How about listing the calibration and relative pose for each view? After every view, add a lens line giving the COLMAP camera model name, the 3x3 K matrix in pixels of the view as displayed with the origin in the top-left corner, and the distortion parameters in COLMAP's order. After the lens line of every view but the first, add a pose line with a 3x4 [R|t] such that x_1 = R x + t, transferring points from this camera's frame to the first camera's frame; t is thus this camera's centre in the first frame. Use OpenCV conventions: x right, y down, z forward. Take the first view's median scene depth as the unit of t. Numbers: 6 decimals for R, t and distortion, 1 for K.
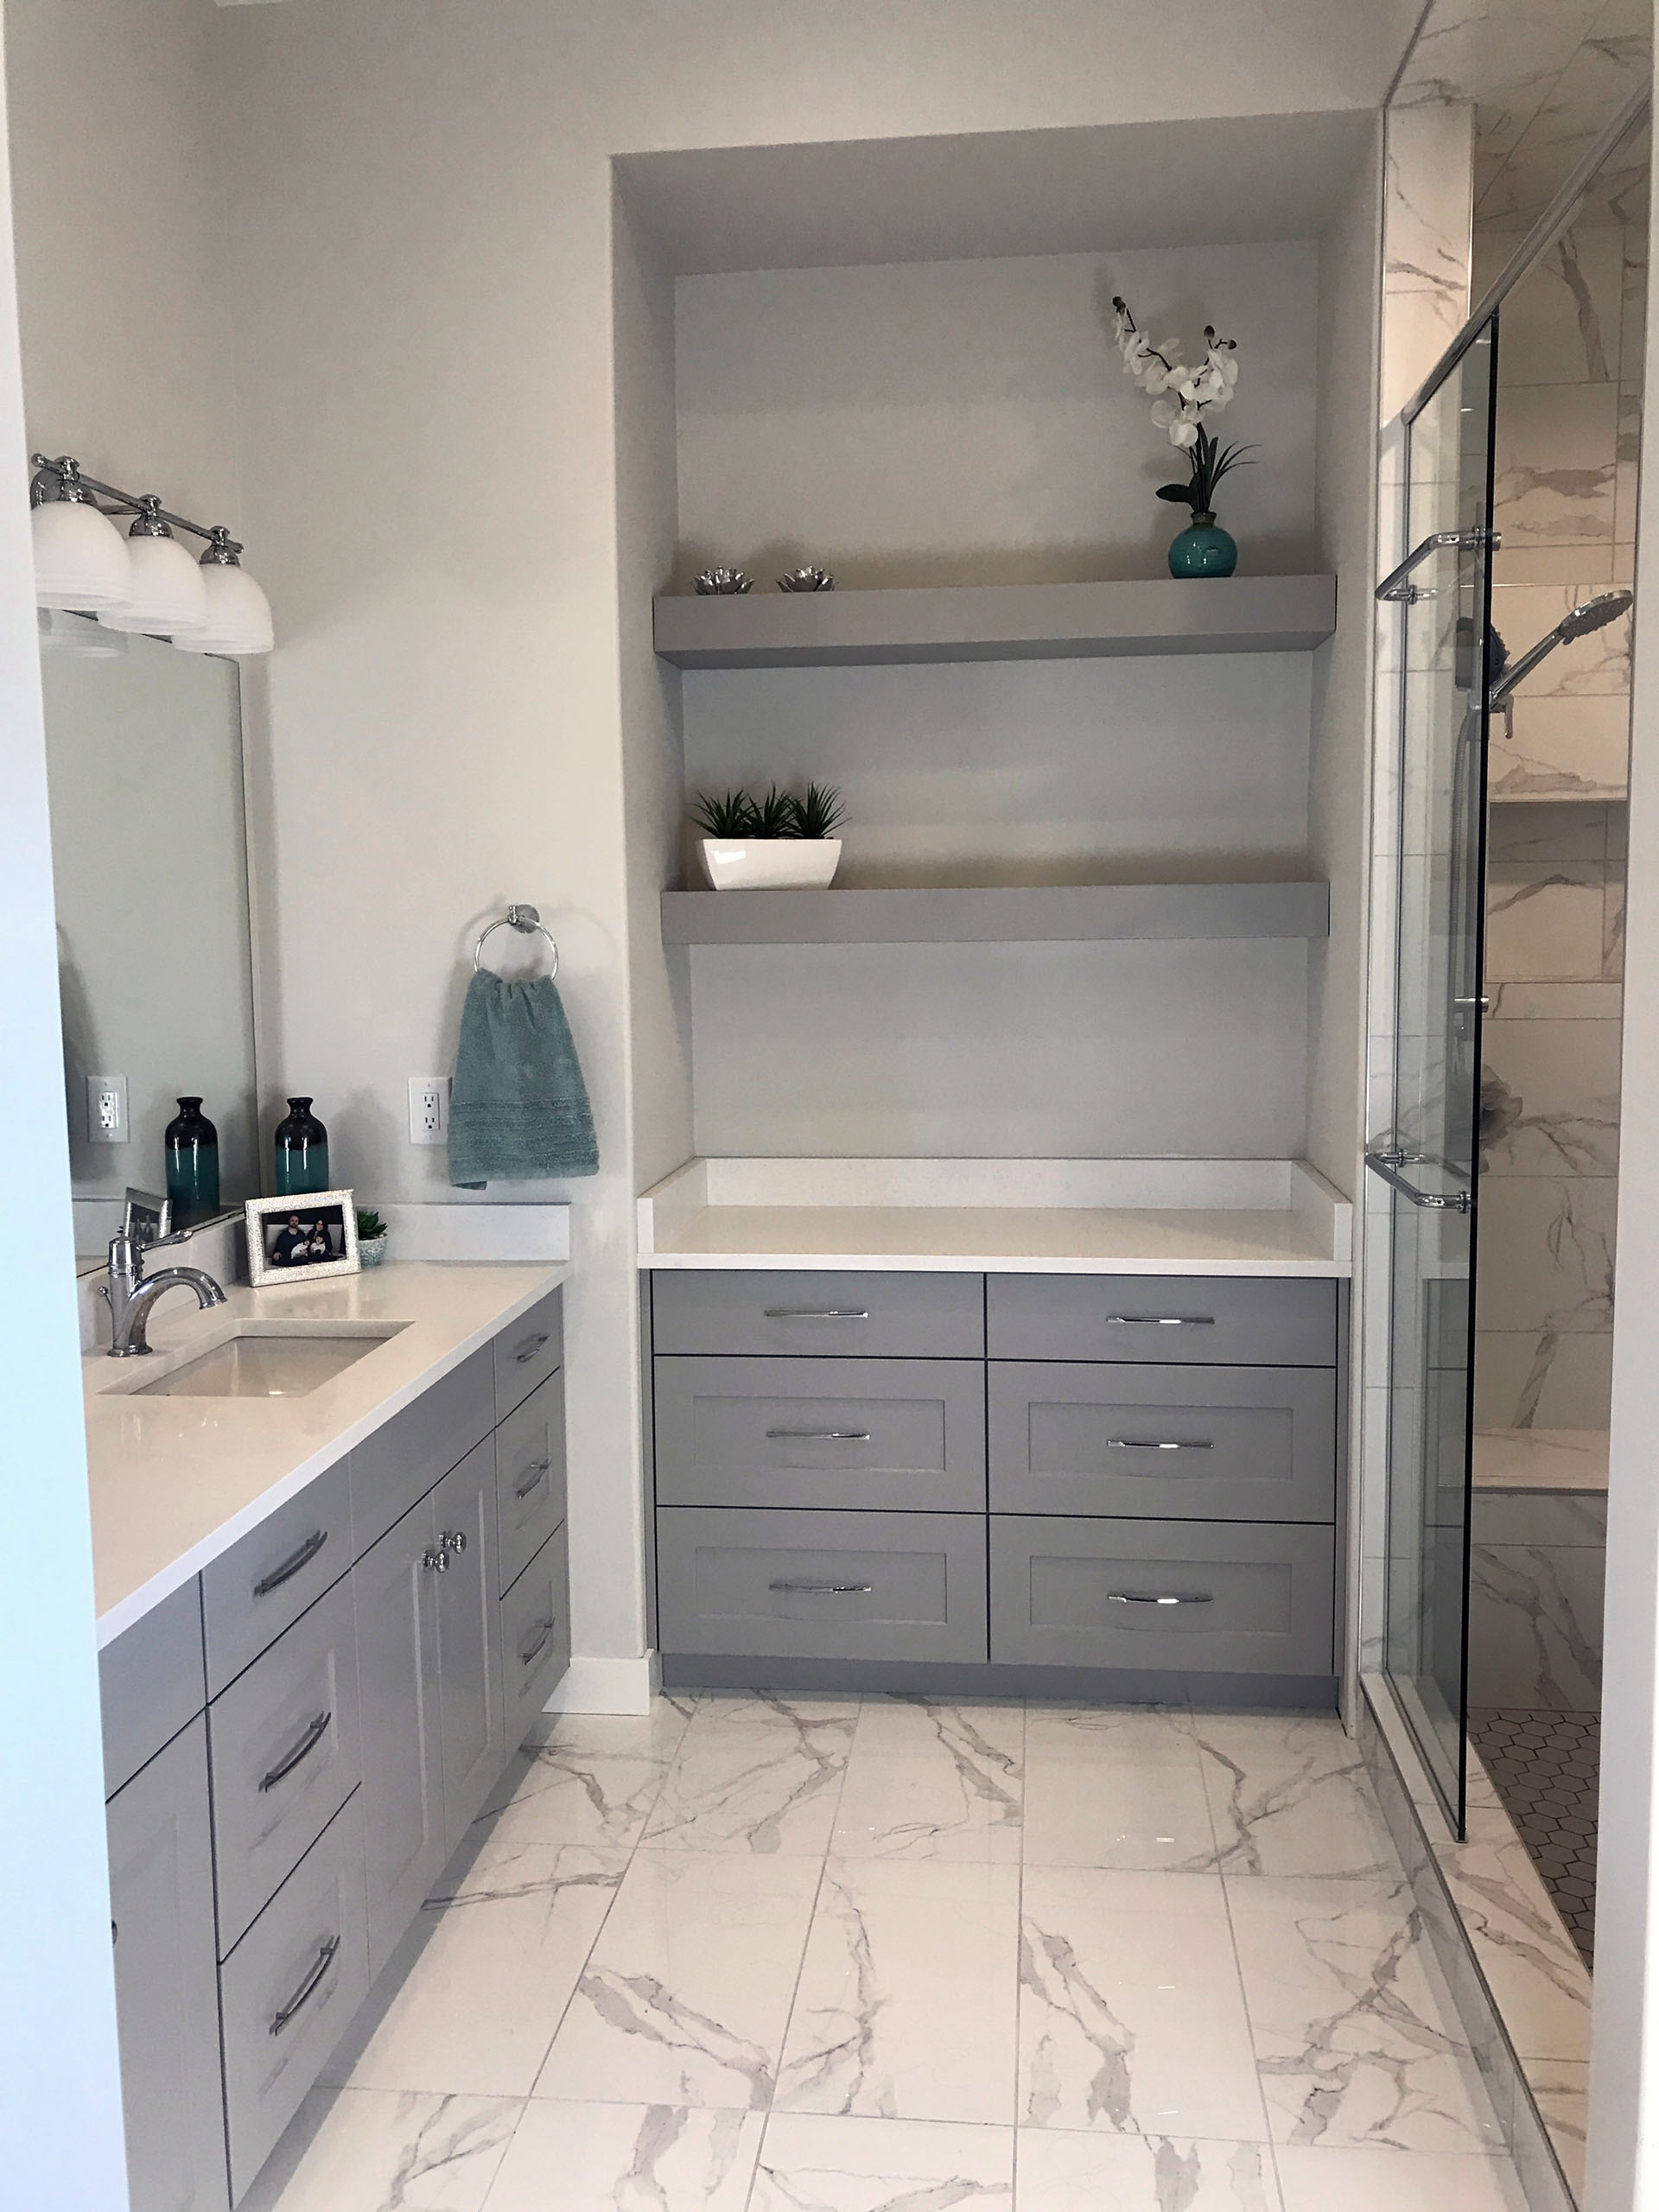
lens RADIAL K [[1815.2, 0, 825.6], [0, 1815.2, 1091.9], [0, 0, 1]] dist [0.104031, -0.218548]
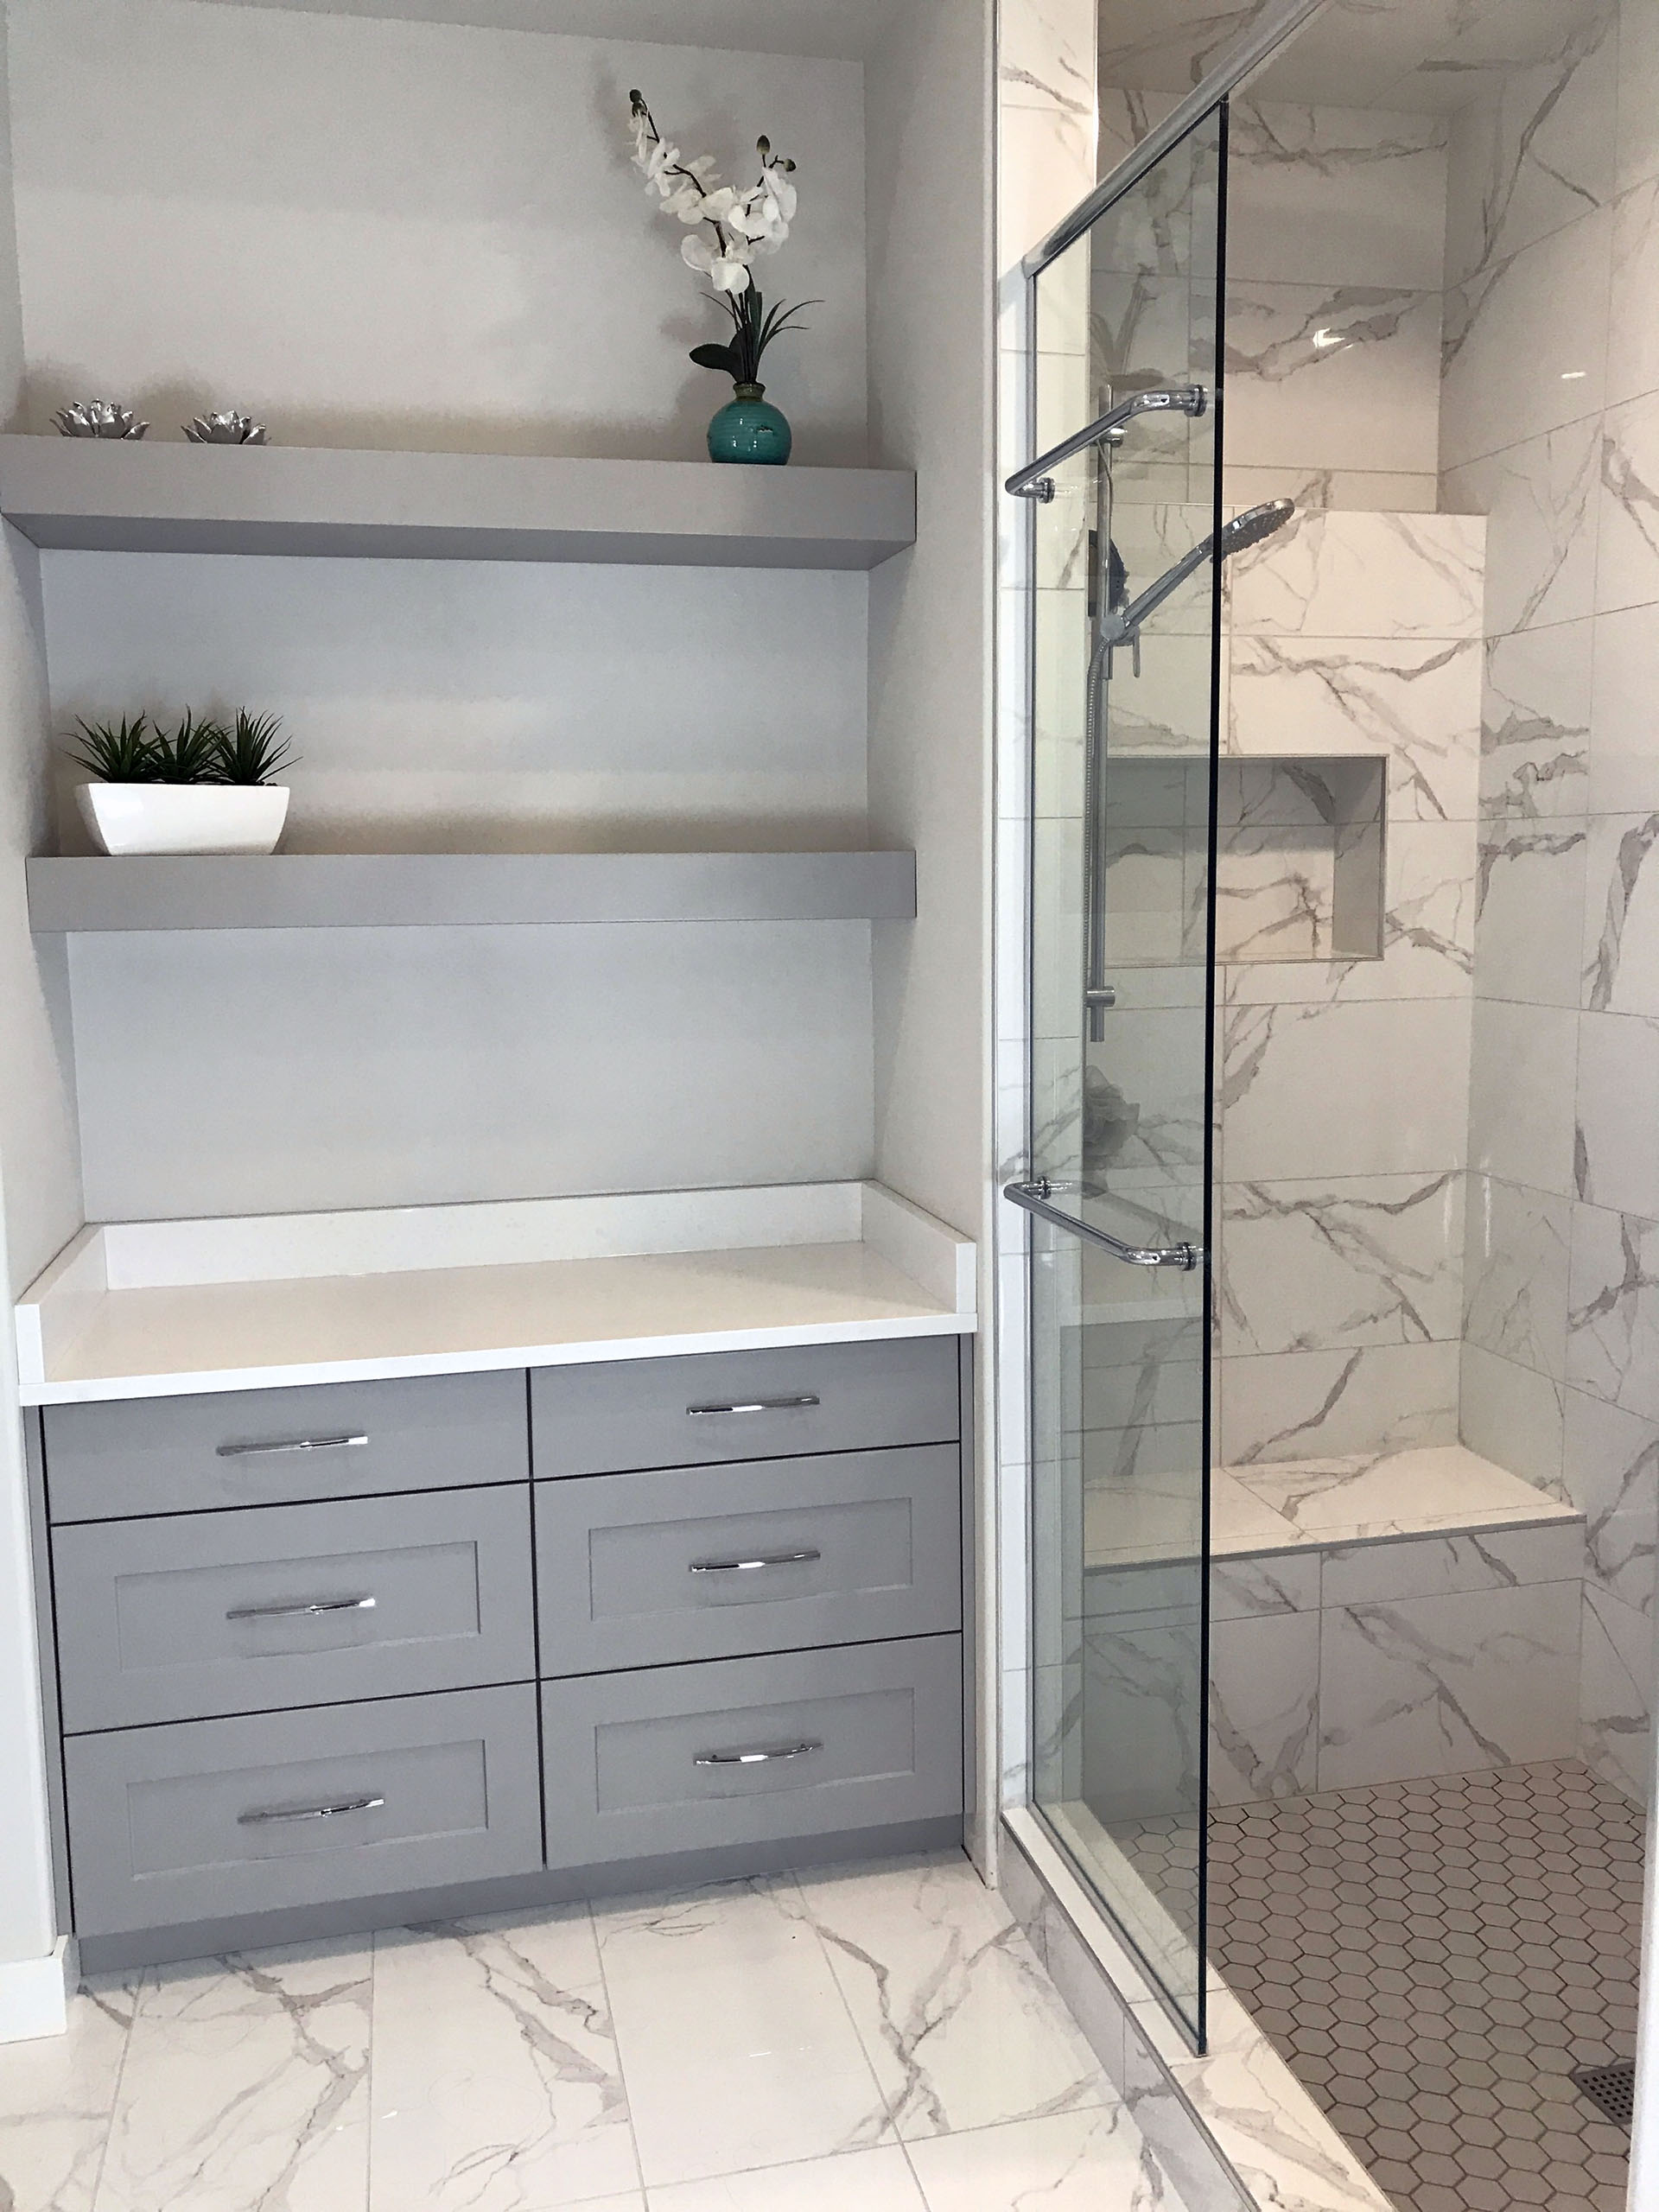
lens RADIAL K [[1836.6, 0, 832.0], [0, 1836.6, 1093.9], [0, 0, 1]] dist [0.006962, 0.007521]
pose [[0.939551, -0.041865, 0.339841, -0.045855], [0.036083, 0.999077, 0.023318, -0.025785], [-0.340503, -0.009646, 0.940194, 0.240178]]
